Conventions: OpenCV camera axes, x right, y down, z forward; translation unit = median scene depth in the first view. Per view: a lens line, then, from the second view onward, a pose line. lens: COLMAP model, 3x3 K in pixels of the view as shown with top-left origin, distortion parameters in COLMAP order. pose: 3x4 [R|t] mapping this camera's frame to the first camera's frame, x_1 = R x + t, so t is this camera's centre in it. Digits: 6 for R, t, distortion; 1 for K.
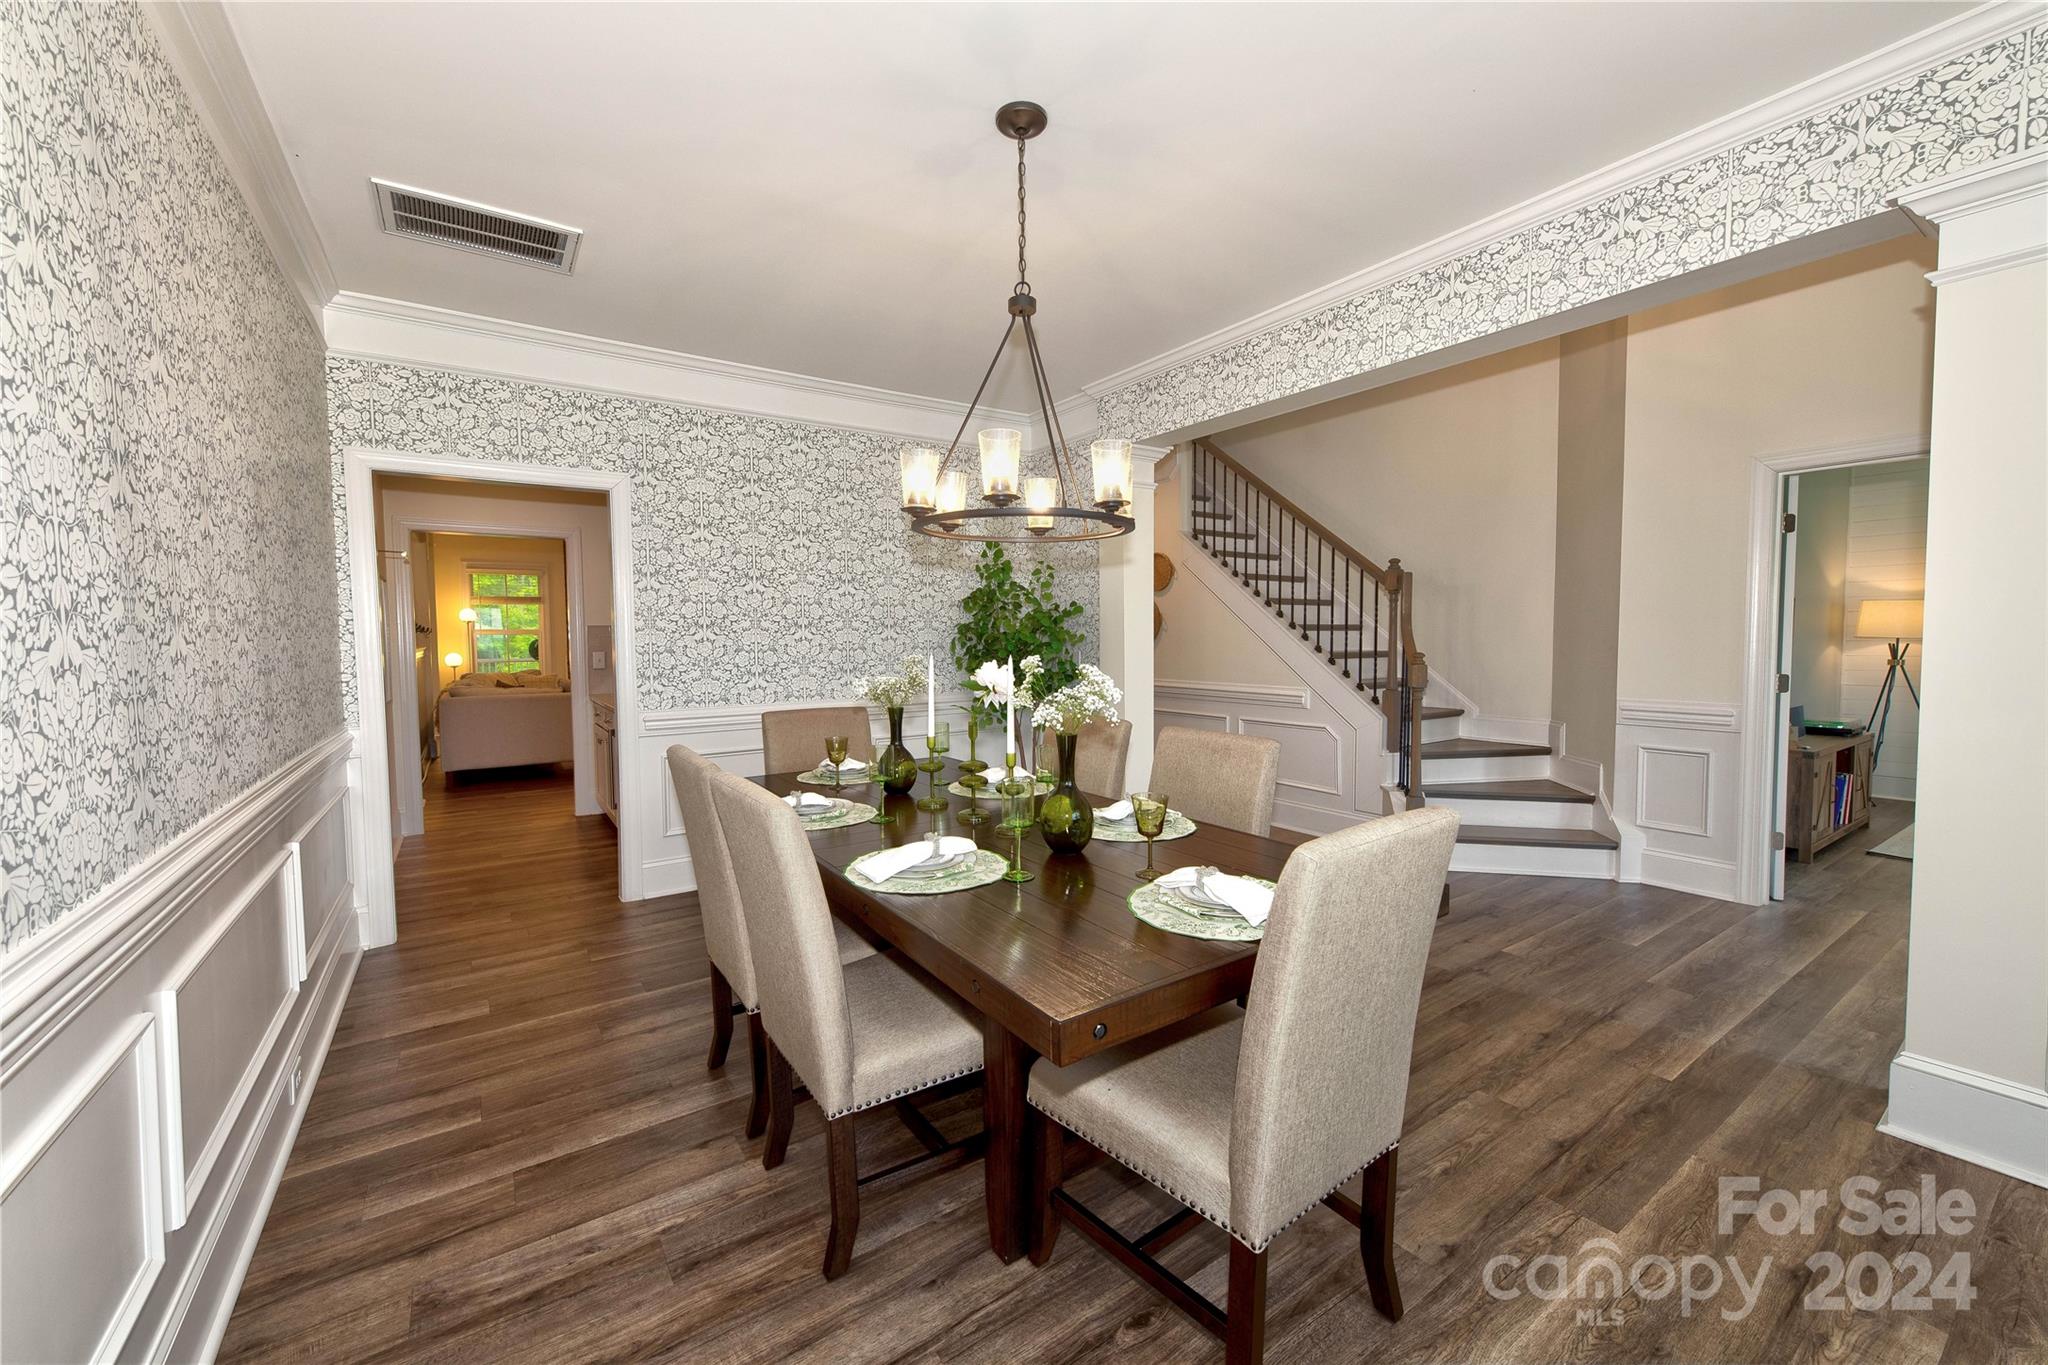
lens RADIAL K [[794.7, 0, 1018.4], [0, 794.7, 672.1], [0, 0, 1]] dist [0.012662, 0.000040]
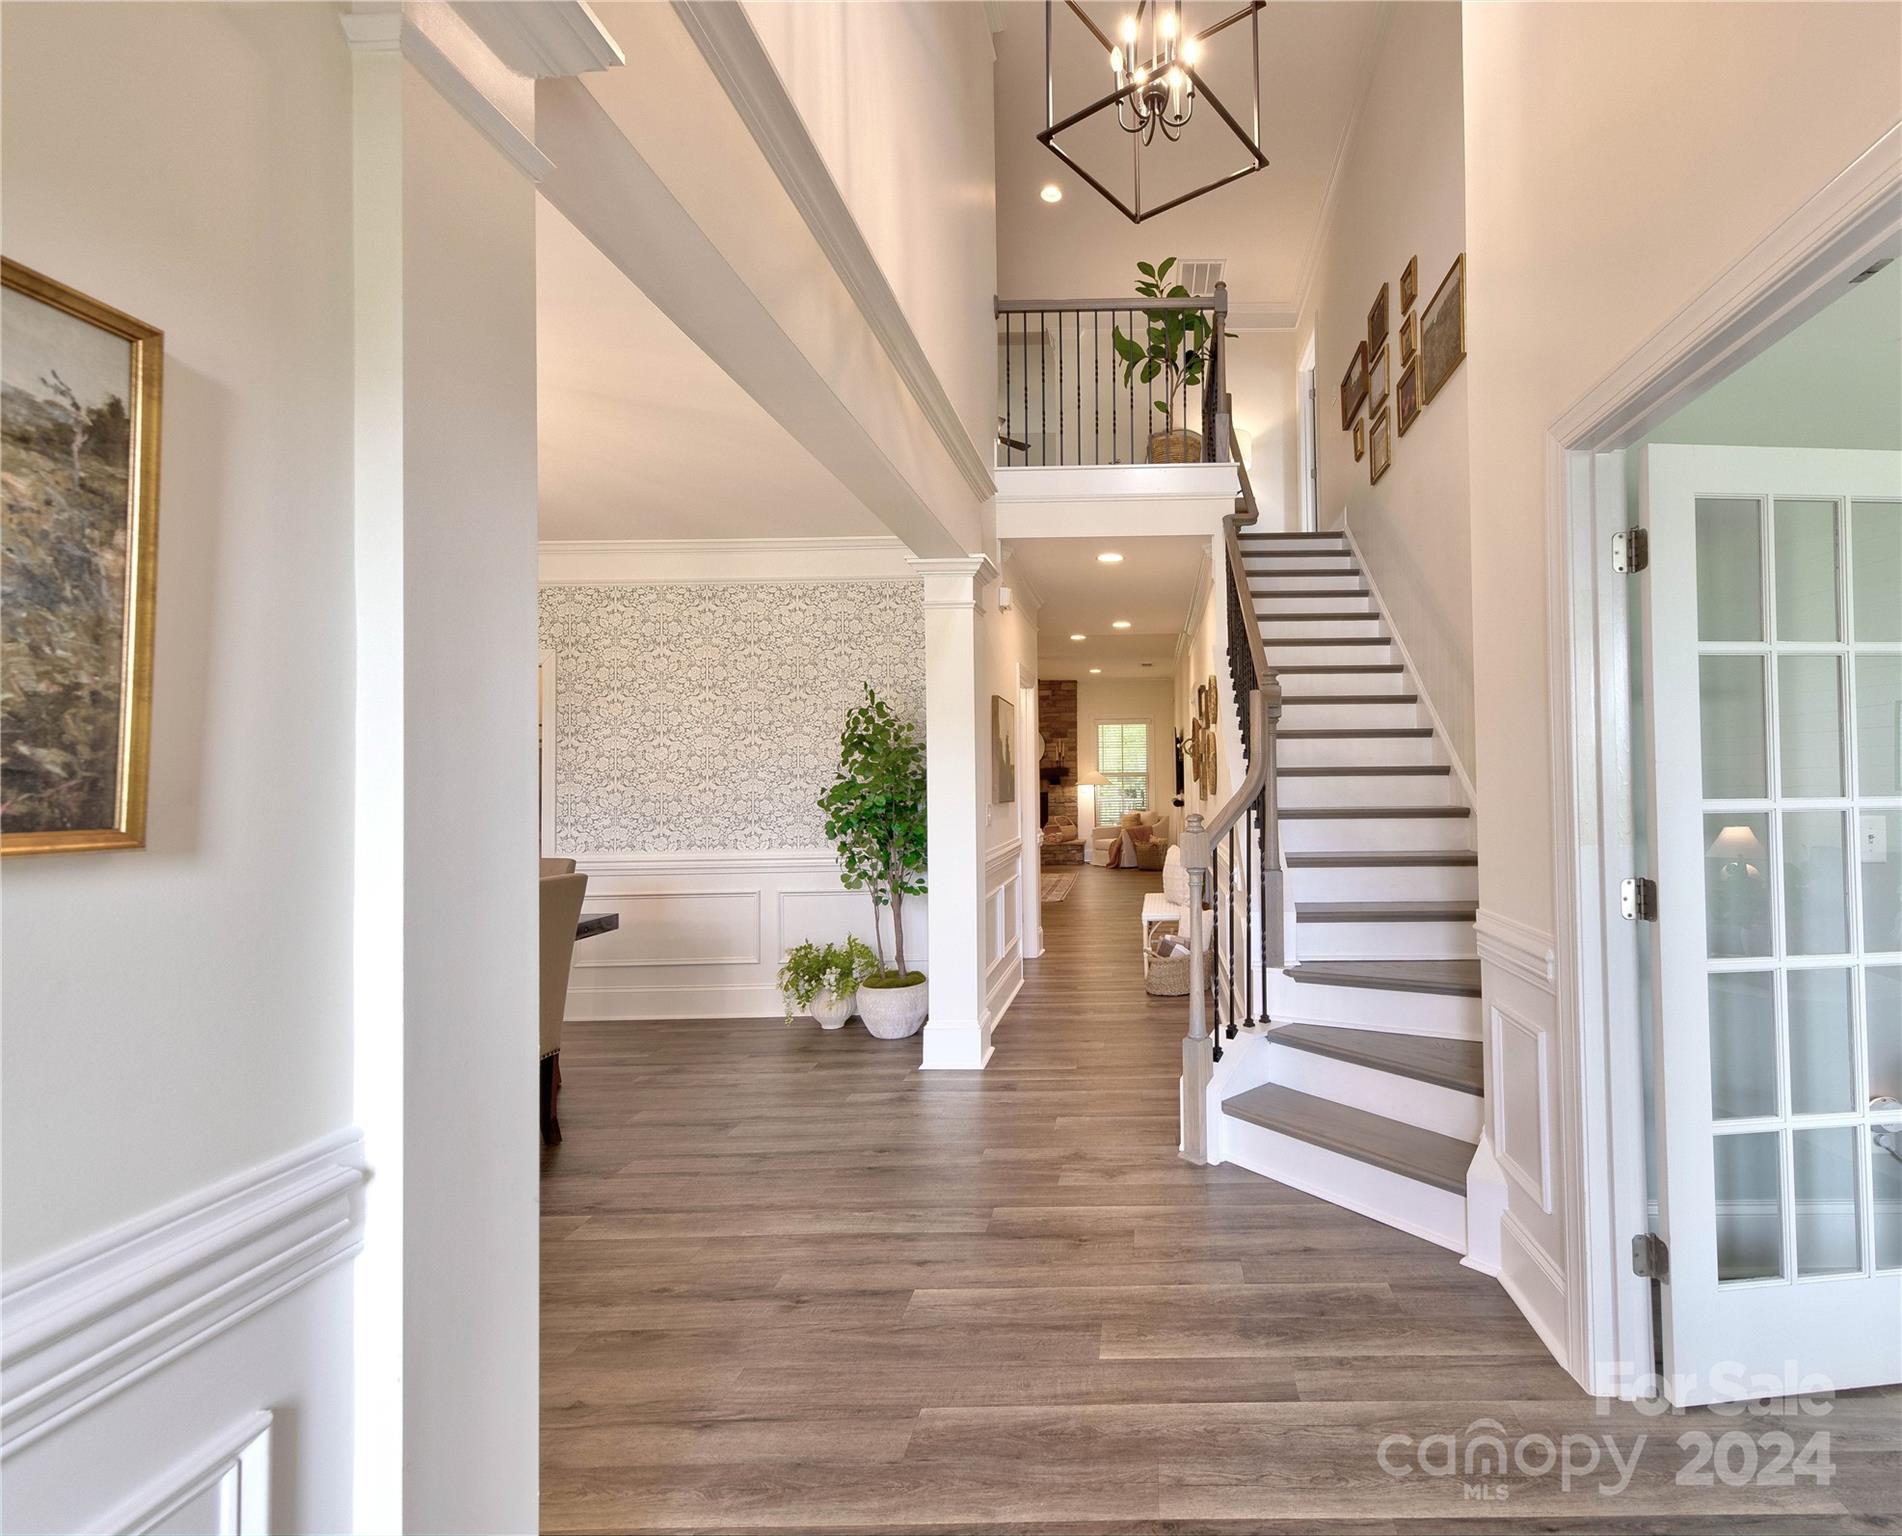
lens RADIAL K [[850.1, 0, 951.0], [0, 850.1, 768.0], [0, 0, 1]] dist [0.001366, 0.000170]
pose [[0.829312, -0.014883, -0.558588, 0.890023], [-0.019739, 0.998241, -0.055903, -0.021383], [0.558438, 0.057387, 0.827559, 0.388167]]
